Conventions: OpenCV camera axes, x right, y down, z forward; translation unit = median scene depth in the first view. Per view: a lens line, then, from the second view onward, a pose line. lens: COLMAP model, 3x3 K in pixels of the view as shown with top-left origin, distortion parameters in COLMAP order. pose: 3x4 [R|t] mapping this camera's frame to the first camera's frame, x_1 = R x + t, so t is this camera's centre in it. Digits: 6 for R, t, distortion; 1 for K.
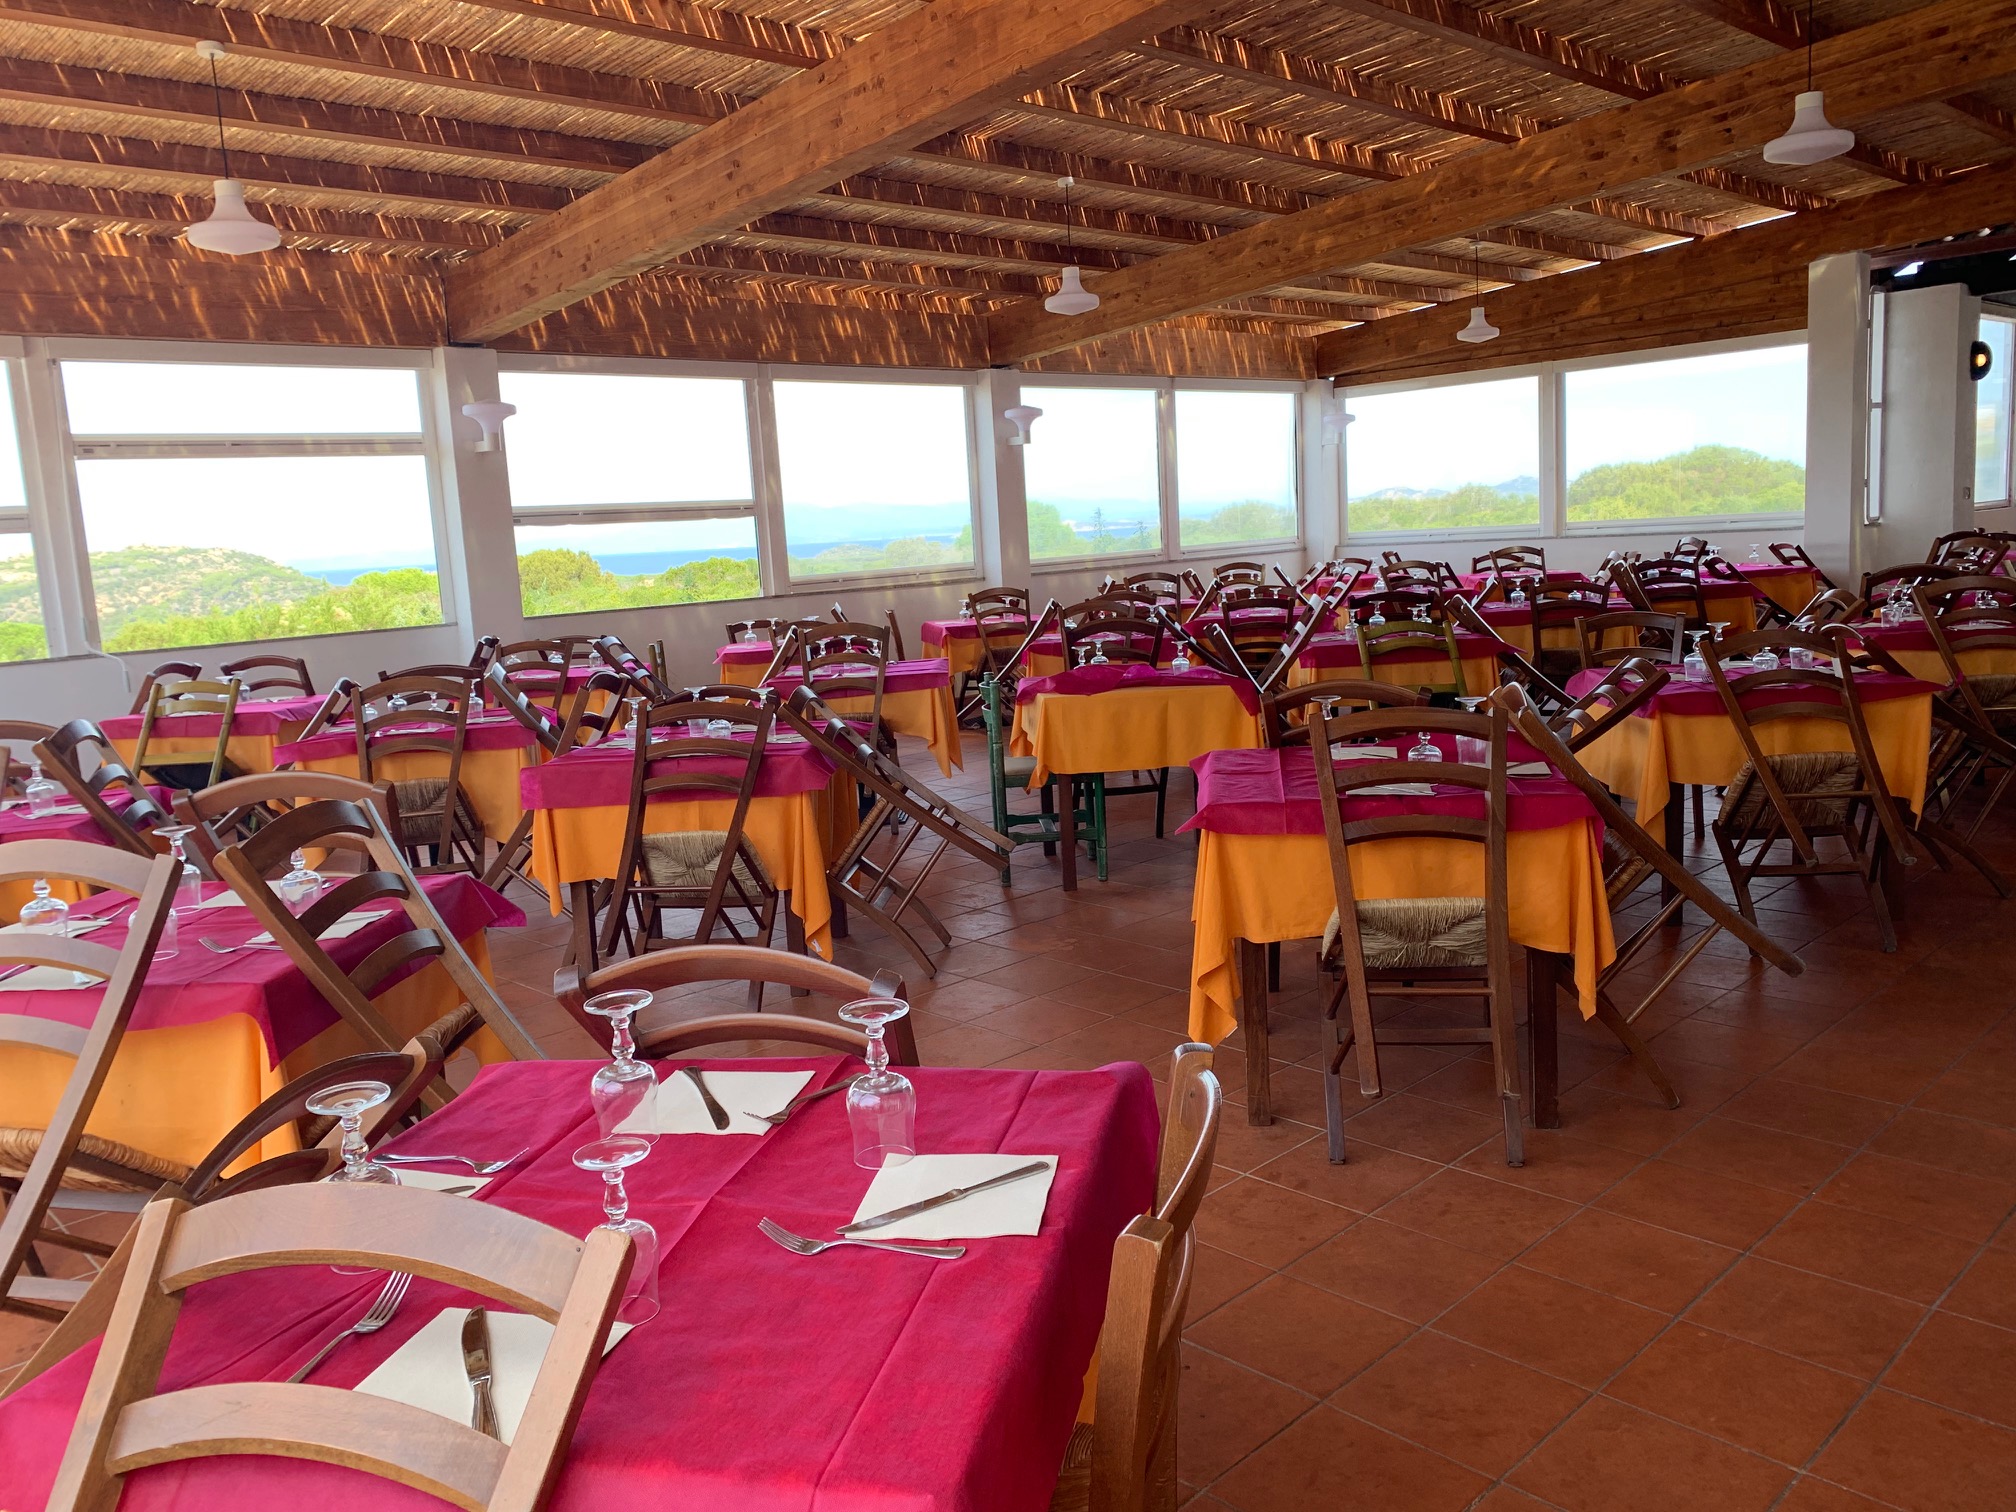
lens RADIAL K [[1562.0, 0, 988.0], [0, 1562.0, 748.2], [0, 0, 1]] dist [0.023236, -0.018918]
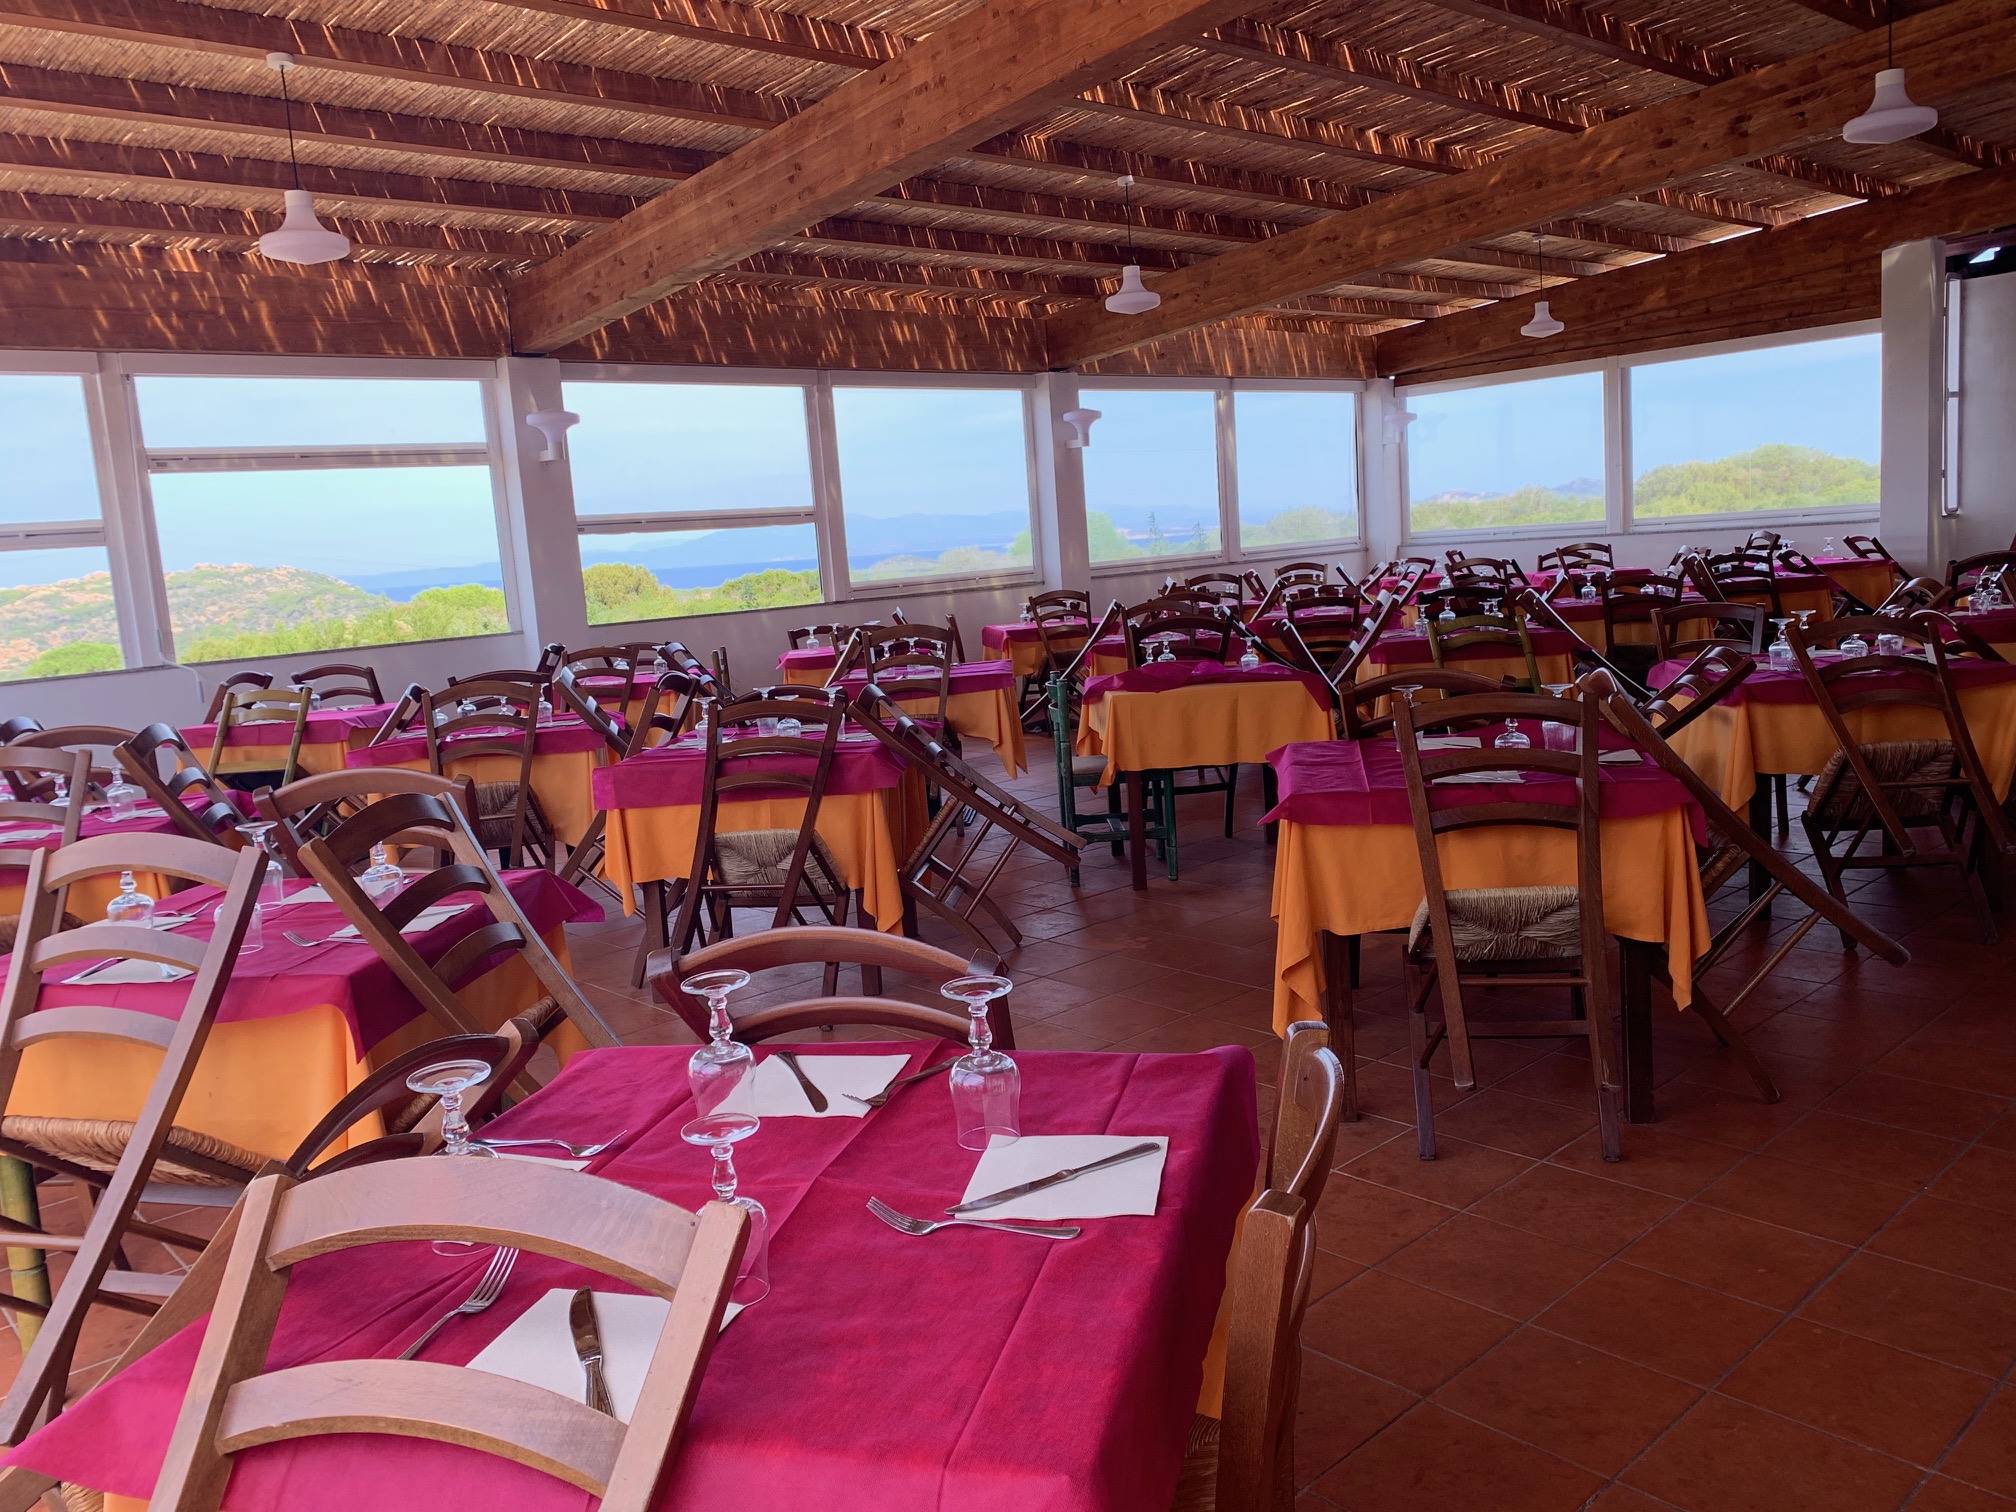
lens RADIAL K [[1562.0, 0, 998.9], [0, 1562.0, 748.7], [0, 0, 1]] dist [0.023236, -0.018918]
pose [[0.999552, -0.009442, -0.028414, -0.007319], [0.009274, 0.999939, -0.006012, 0.005894], [0.028469, 0.005746, 0.999578, 0.005817]]
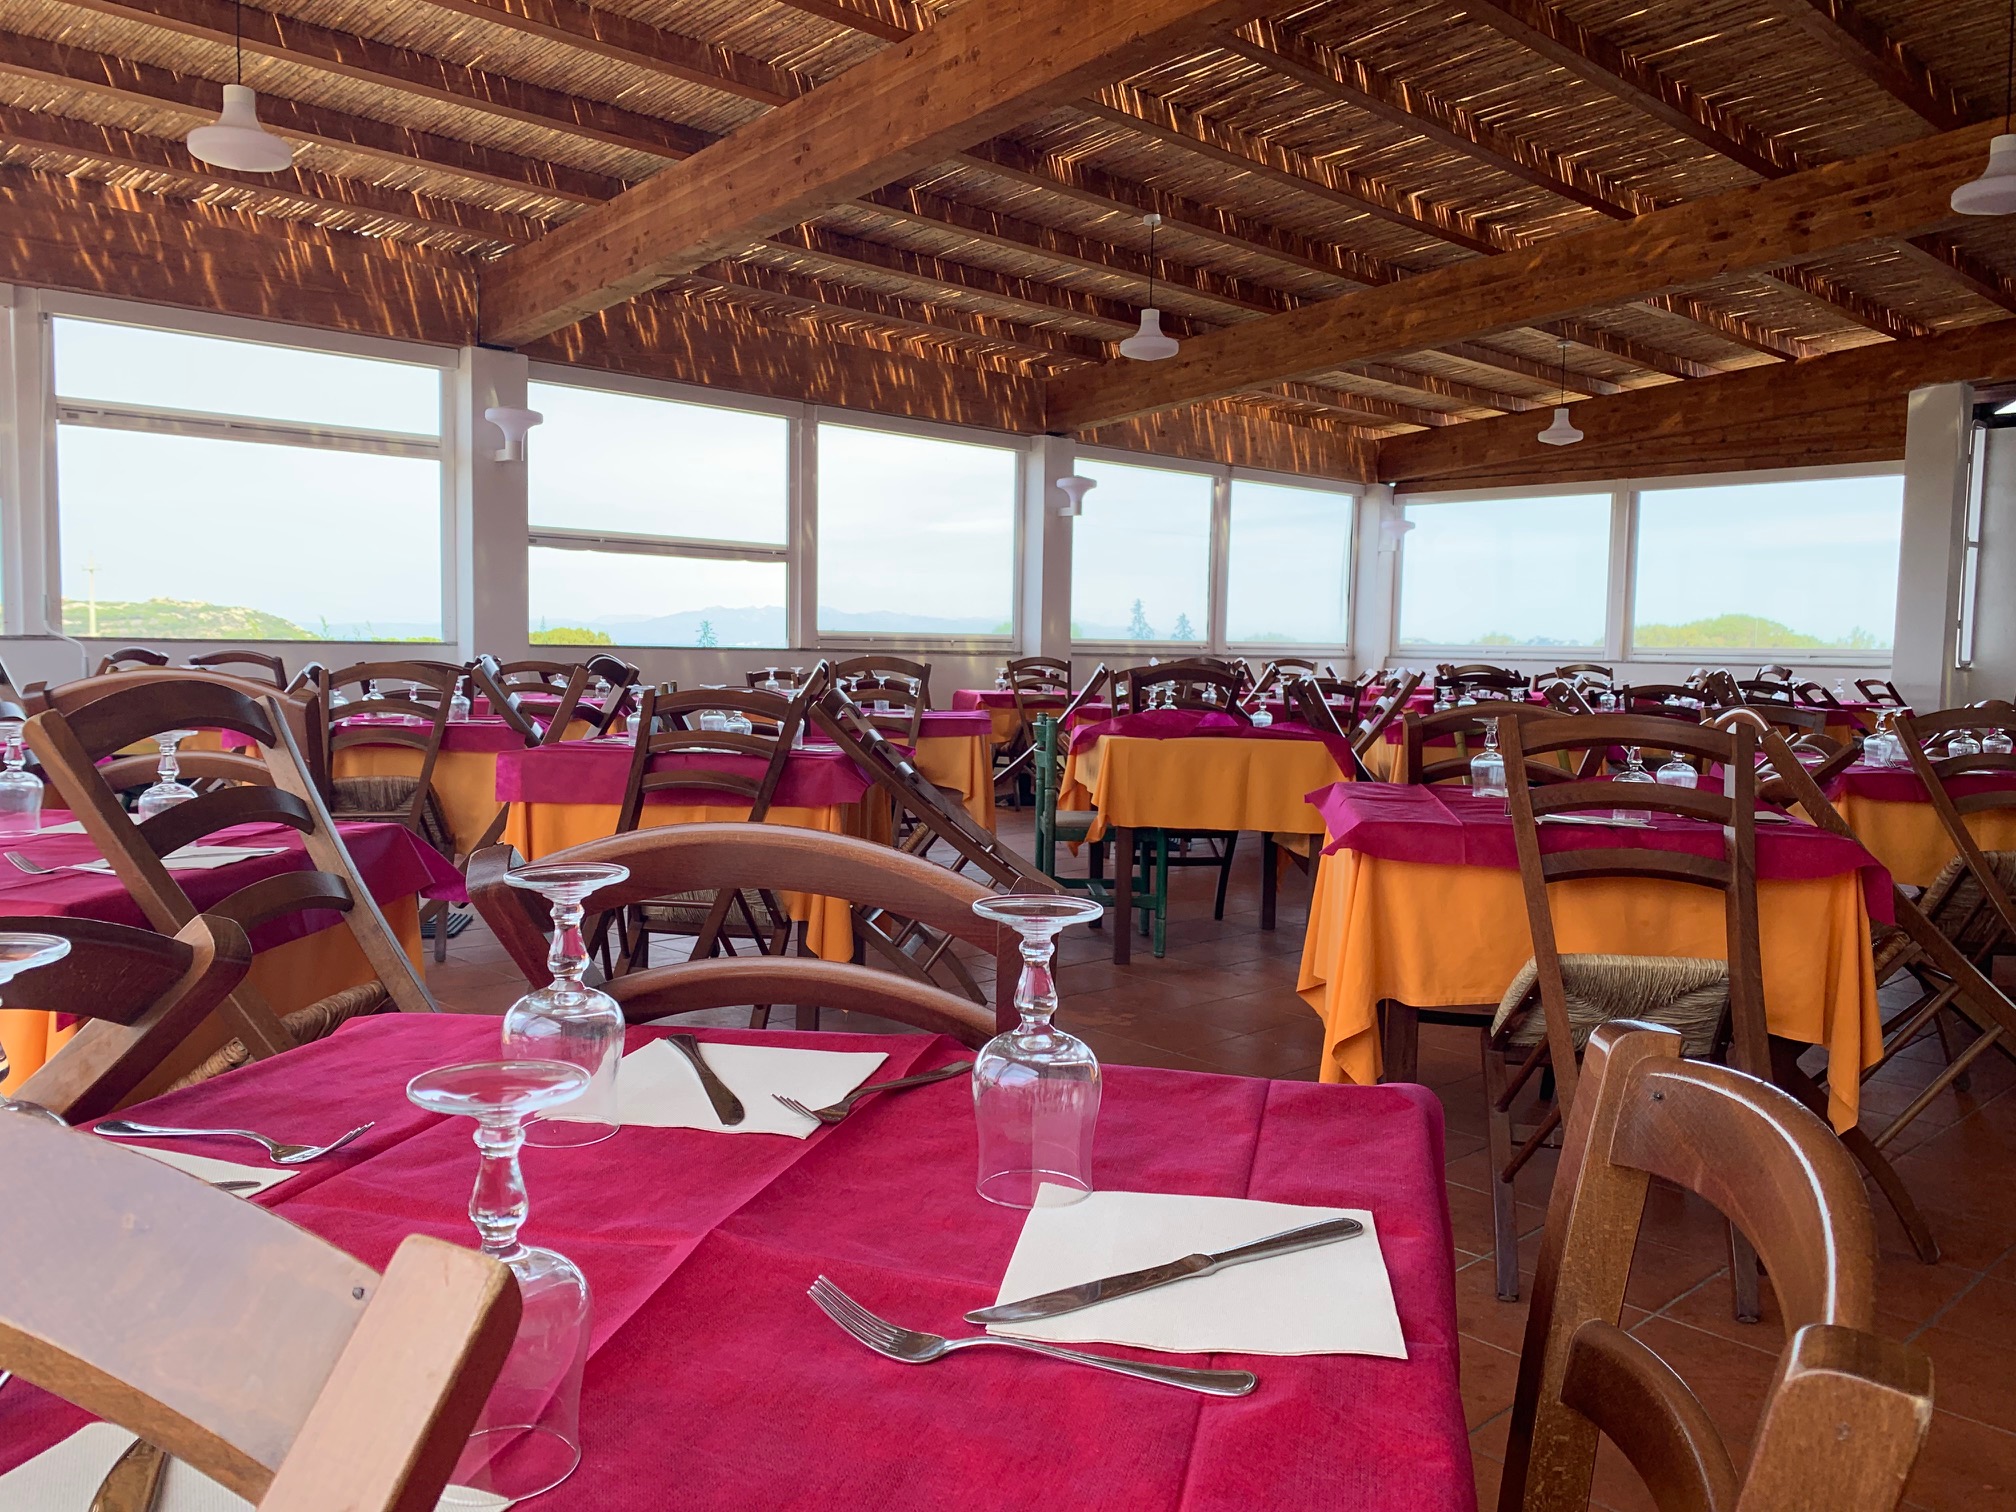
lens RADIAL K [[1562.0, 0, 998.0], [0, 1562.0, 757.2], [0, 0, 1]] dist [0.023236, -0.018918]
pose [[0.997038, 0.076914, 0.000310, -0.022057], [-0.076704, 0.994592, -0.070021, 0.037491], [-0.005694, 0.069789, 0.997545, 0.111889]]
